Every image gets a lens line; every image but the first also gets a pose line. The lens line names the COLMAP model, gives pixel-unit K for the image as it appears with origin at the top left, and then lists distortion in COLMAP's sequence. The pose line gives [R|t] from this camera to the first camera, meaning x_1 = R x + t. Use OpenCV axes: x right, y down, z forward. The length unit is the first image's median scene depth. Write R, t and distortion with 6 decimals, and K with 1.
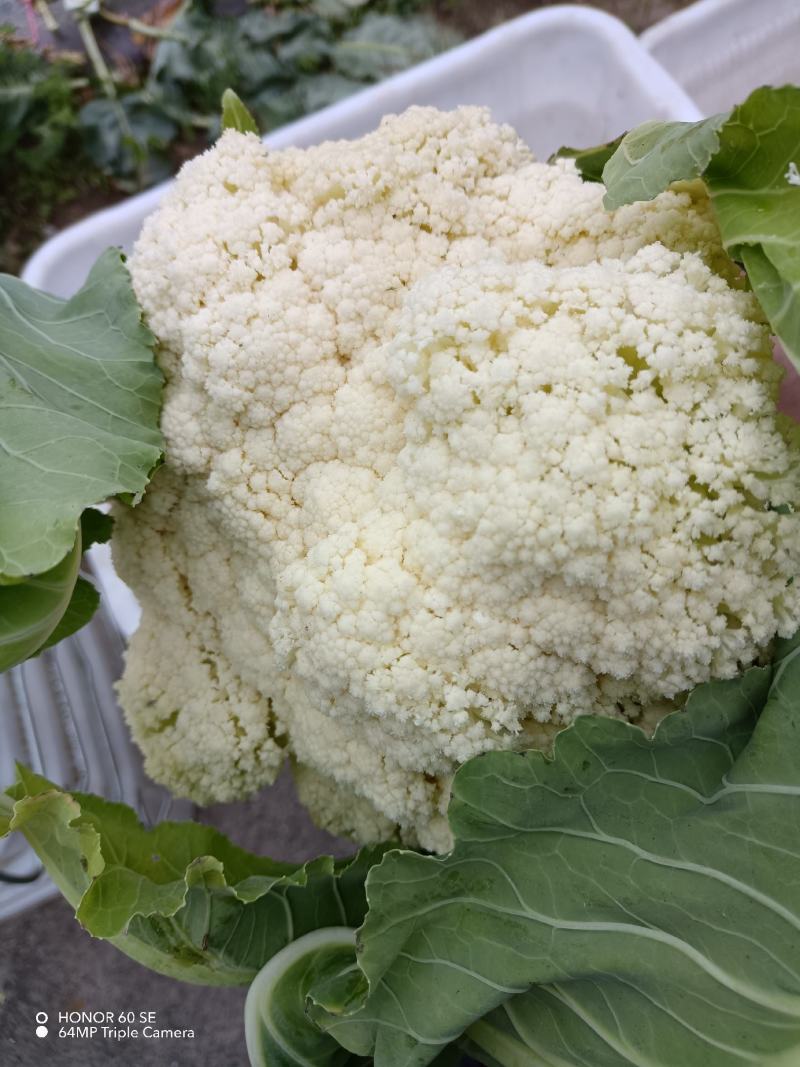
lens RADIAL K [[855.2, 0, 400.0], [0, 855.2, 533.5], [0, 0, 1]] dist [0.000559, -0.000970]
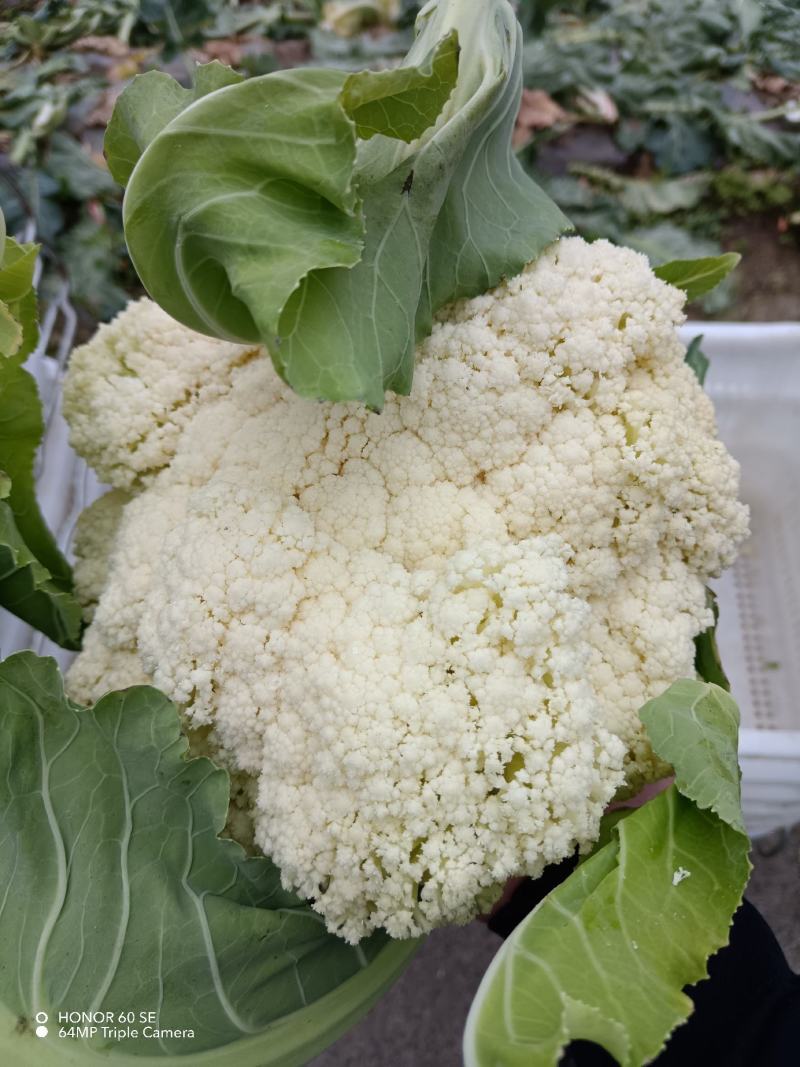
lens RADIAL K [[853.1, 0, 400.0], [0, 853.1, 533.5], [0, 0, 1]] dist [0.023764, -0.002321]
pose [[0.252149, 0.952508, 0.170734, -0.248668], [-0.967184, 0.242367, 0.076246, -0.202113], [0.031245, -0.184356, 0.982363, -0.088541]]
